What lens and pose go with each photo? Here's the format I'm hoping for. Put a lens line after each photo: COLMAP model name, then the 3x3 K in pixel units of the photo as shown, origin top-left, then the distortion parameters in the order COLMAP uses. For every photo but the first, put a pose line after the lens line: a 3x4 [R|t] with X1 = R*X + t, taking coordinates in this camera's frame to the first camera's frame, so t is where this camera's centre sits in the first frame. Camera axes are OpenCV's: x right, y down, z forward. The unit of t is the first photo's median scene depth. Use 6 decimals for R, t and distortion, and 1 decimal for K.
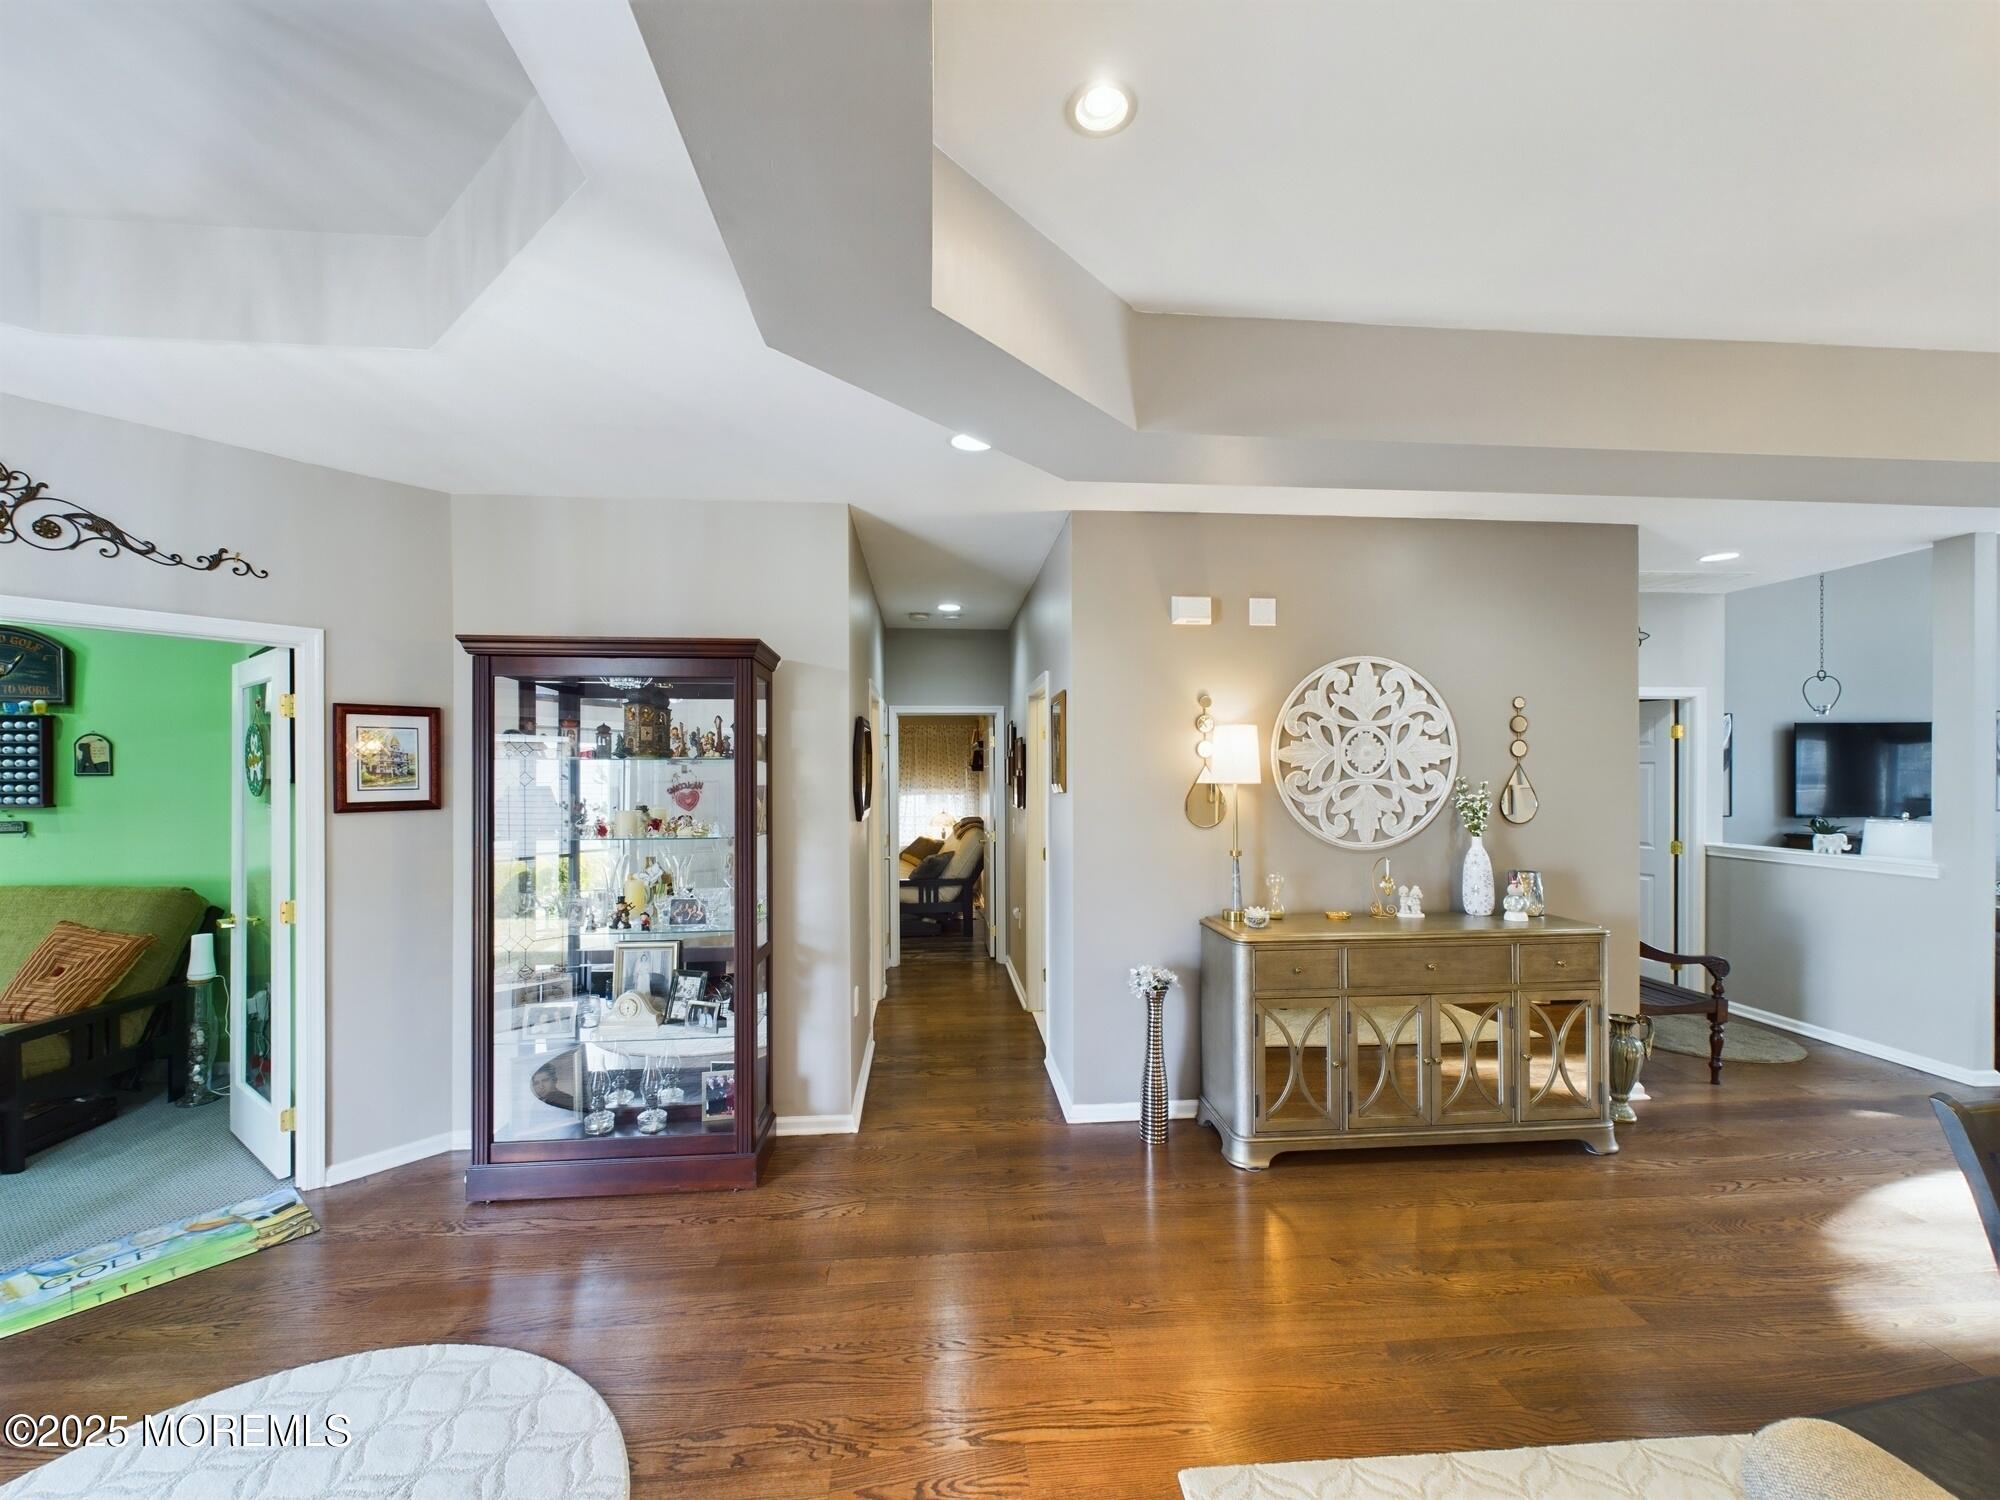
lens RADIAL K [[804.1, 0, 1000.6], [0, 804.1, 777.8], [0, 0, 1]] dist [0.001620, 0.000045]
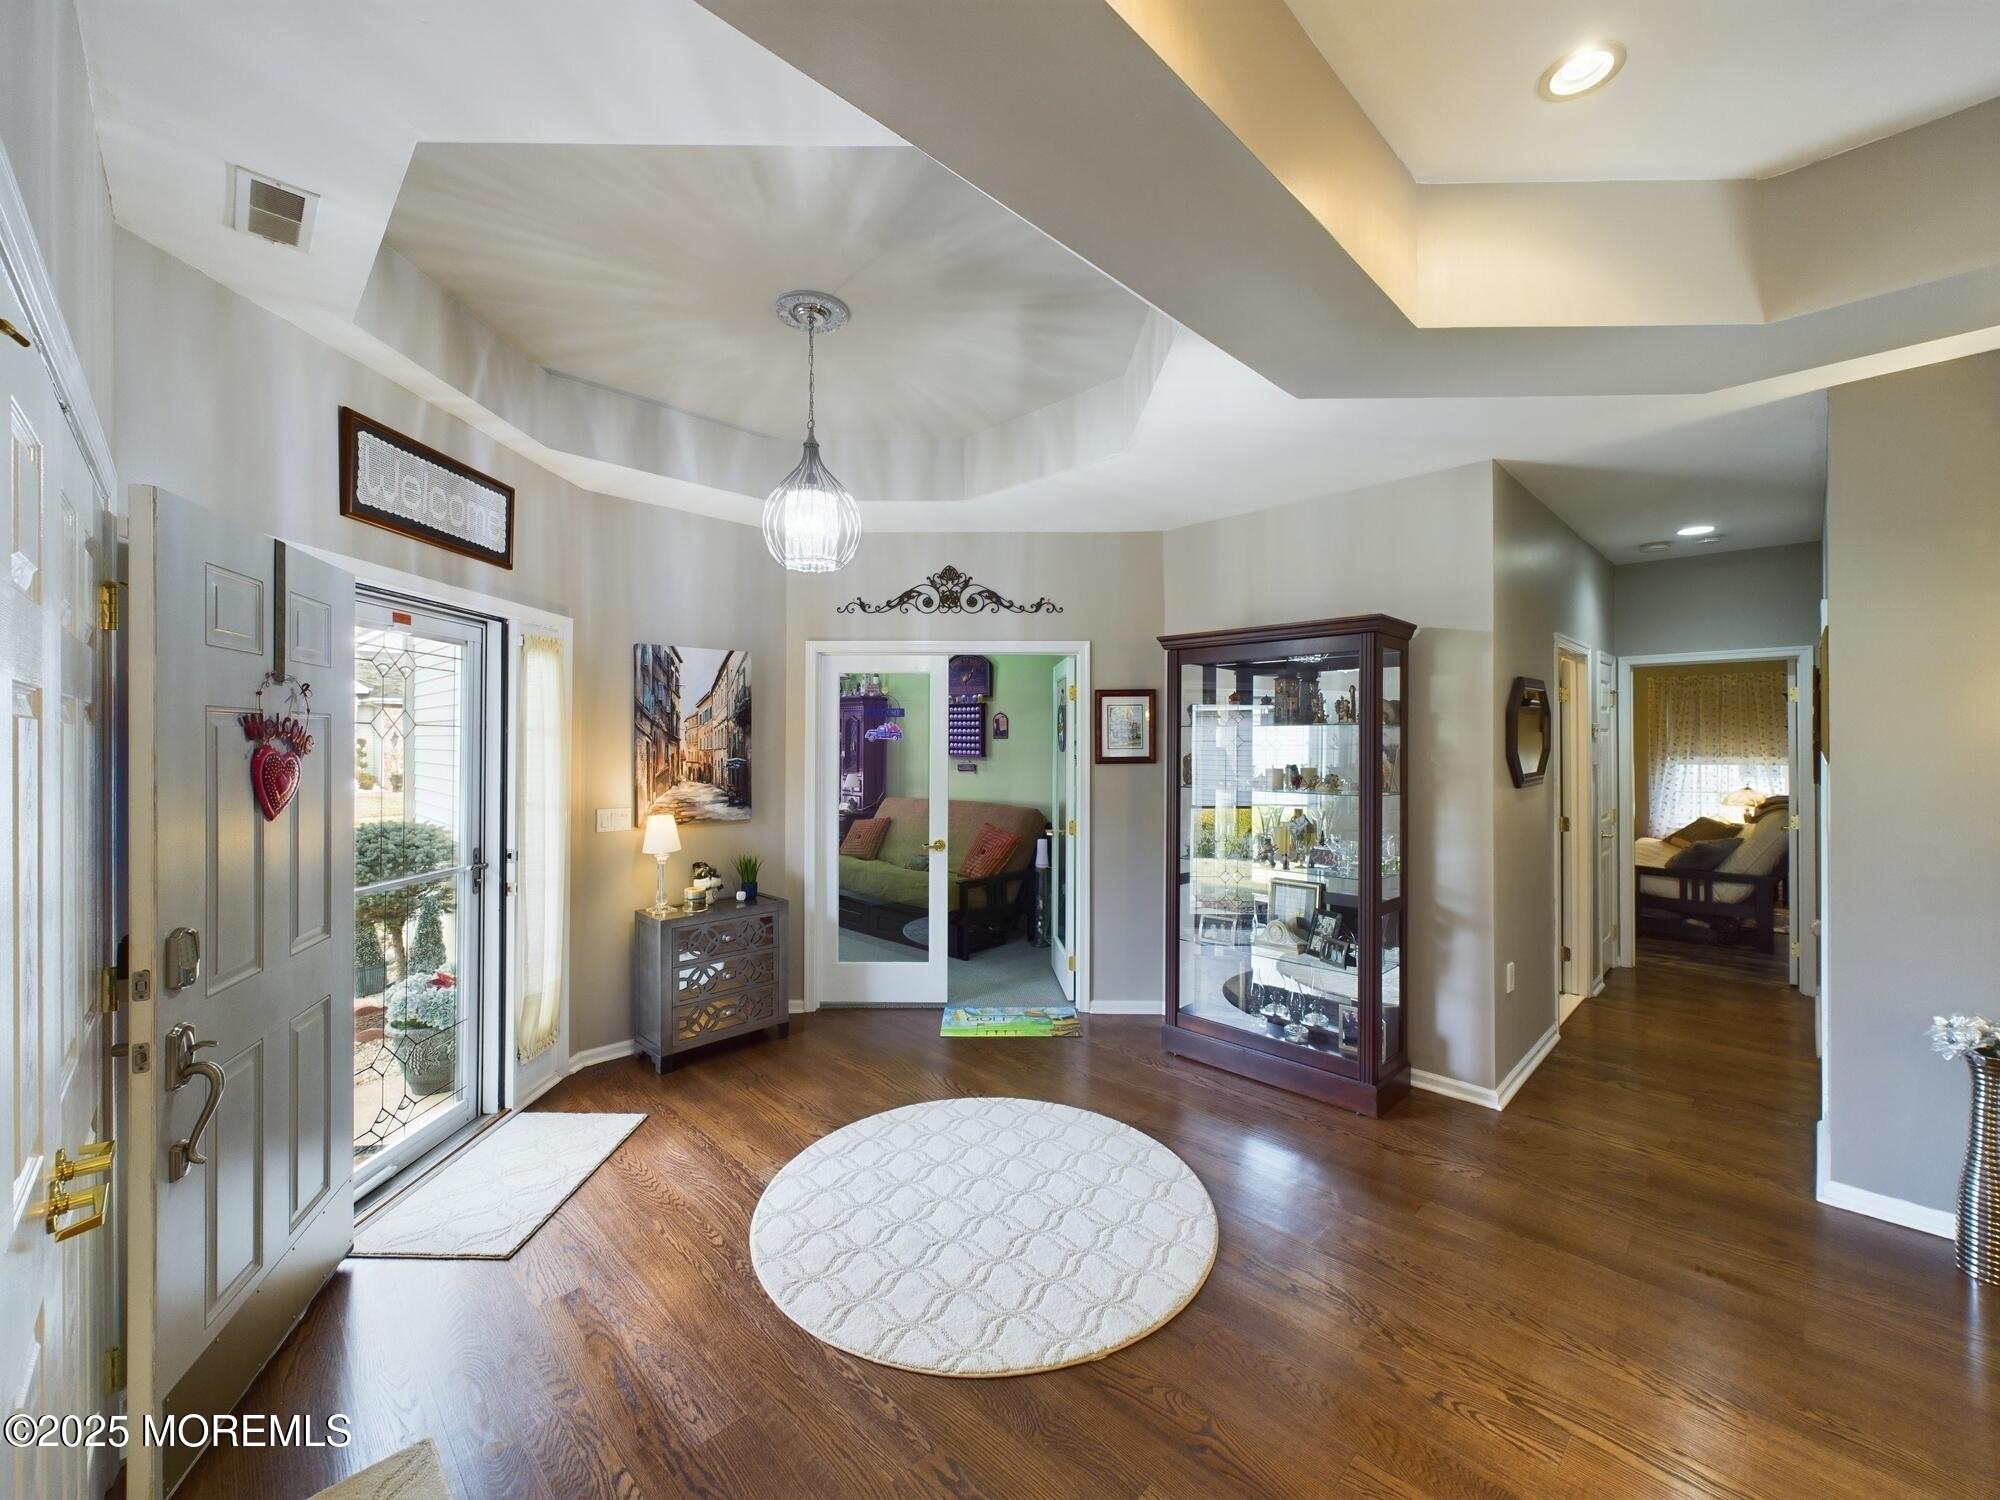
lens RADIAL K [[805.3, 0, 999.5], [0, 805.3, 740.3], [0, 0, 1]] dist [0.000174, -0.000002]
pose [[0.640389, 0.003819, -0.768042, 0.167432], [-0.004267, 0.999990, 0.001415, -0.000914], [0.768039, 0.002372, 0.640398, -0.073988]]
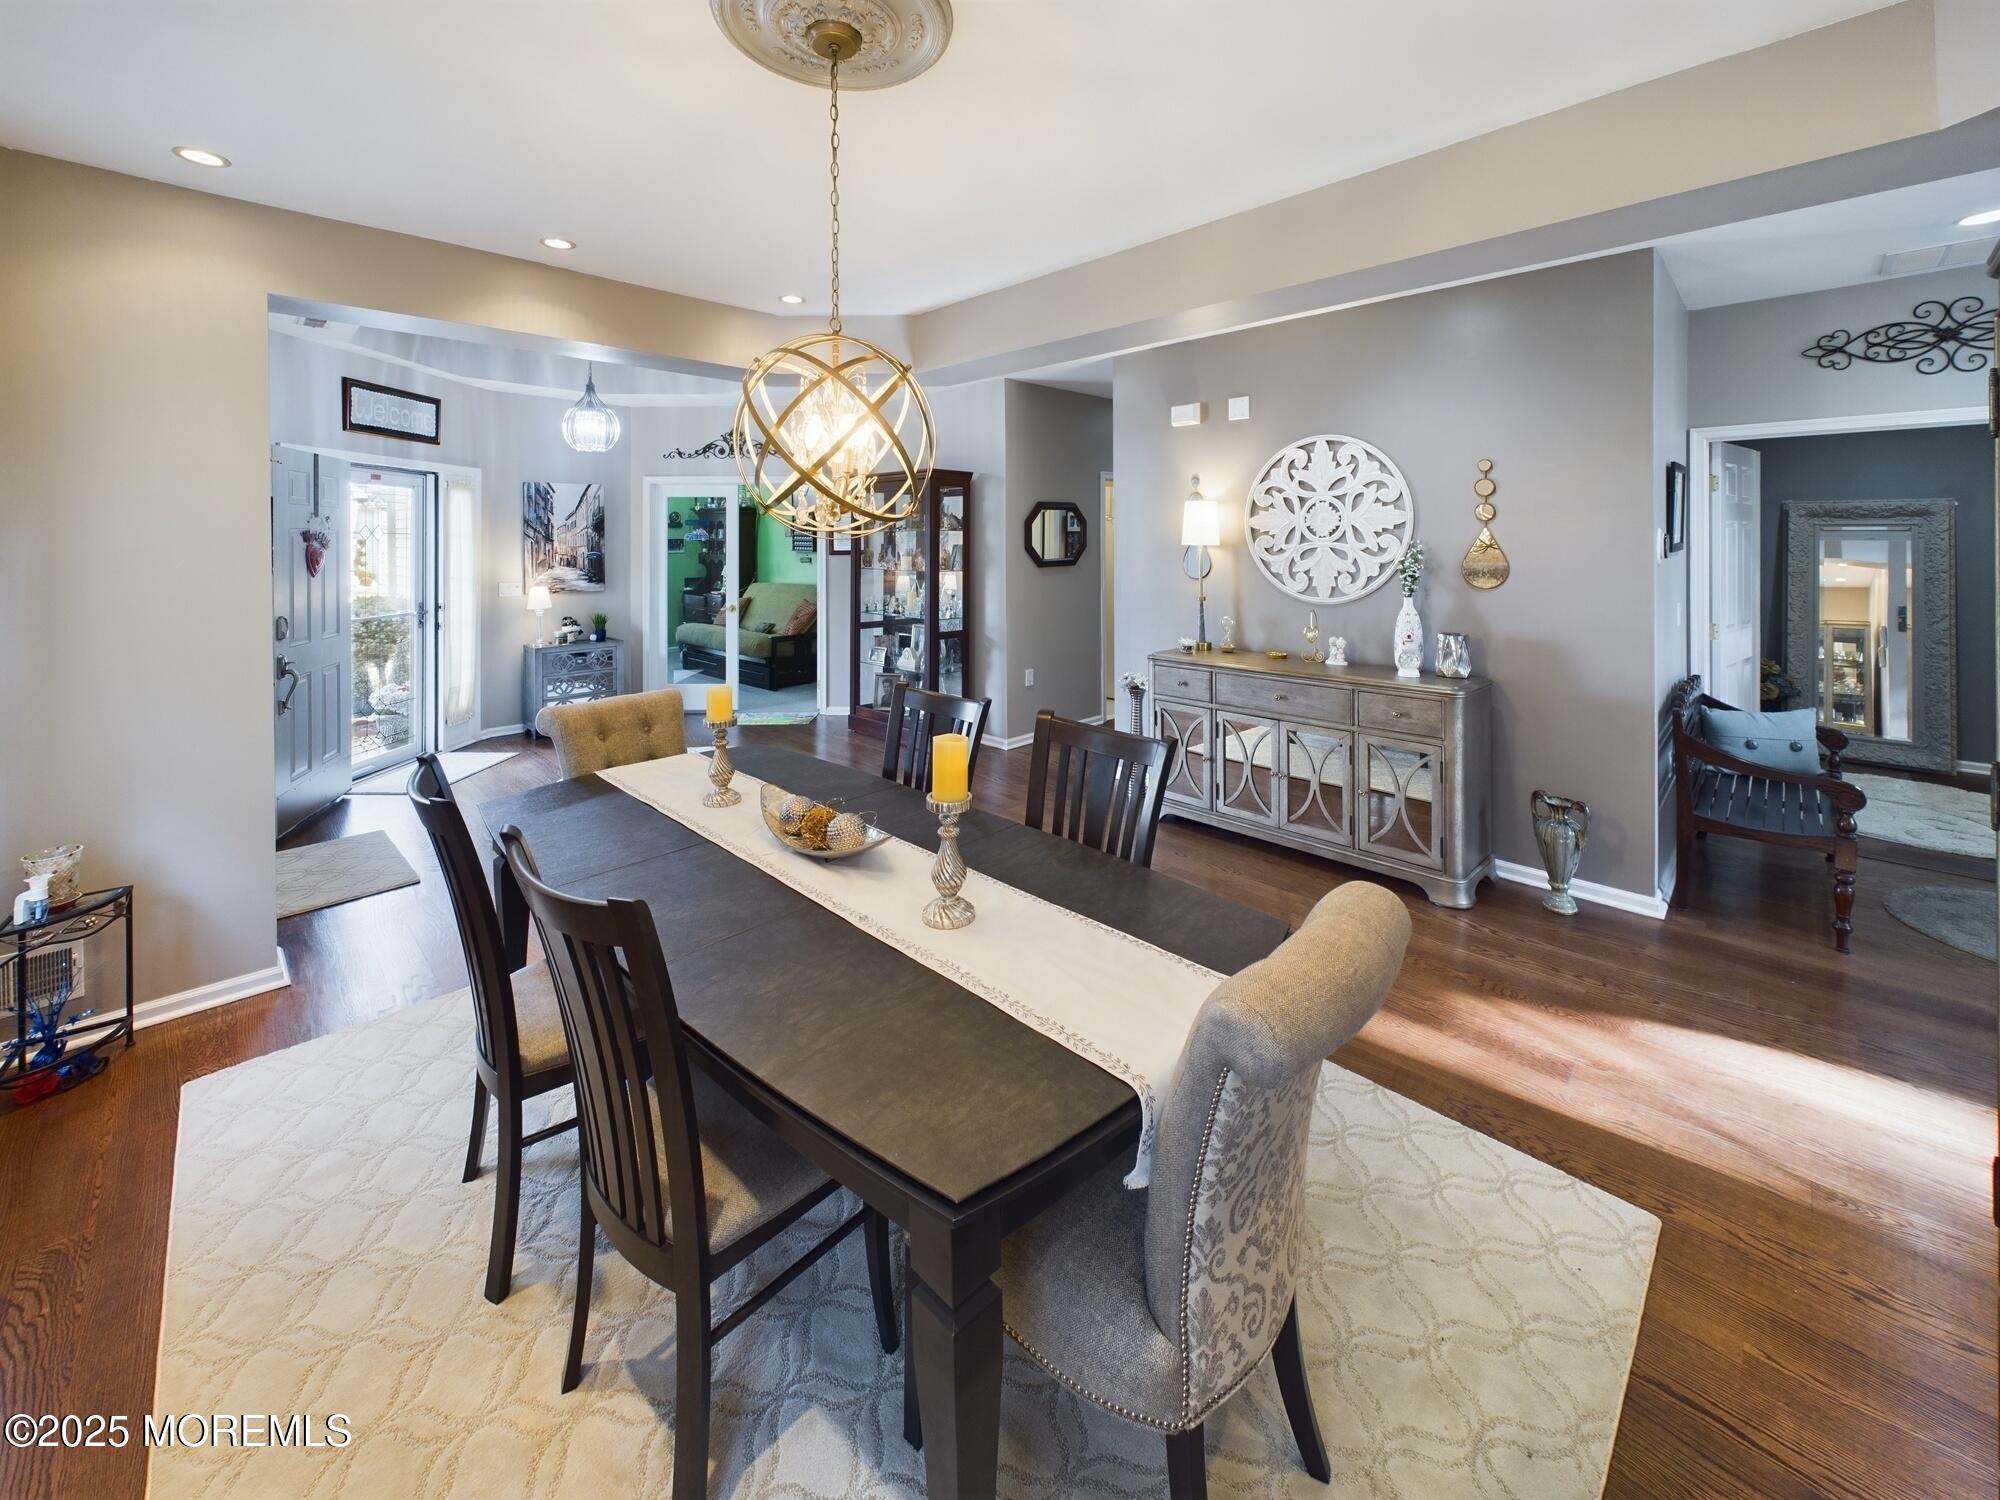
lens RADIAL K [[809.5, 0, 1008.1], [0, 809.5, 540.8], [0, 0, 1]] dist [0.001606, 0.000118]
pose [[0.642566, 0.003381, -0.766223, 1.073135], [-0.000250, 0.999991, 0.004202, -0.005567], [0.766230, -0.002509, 0.642561, -0.085333]]
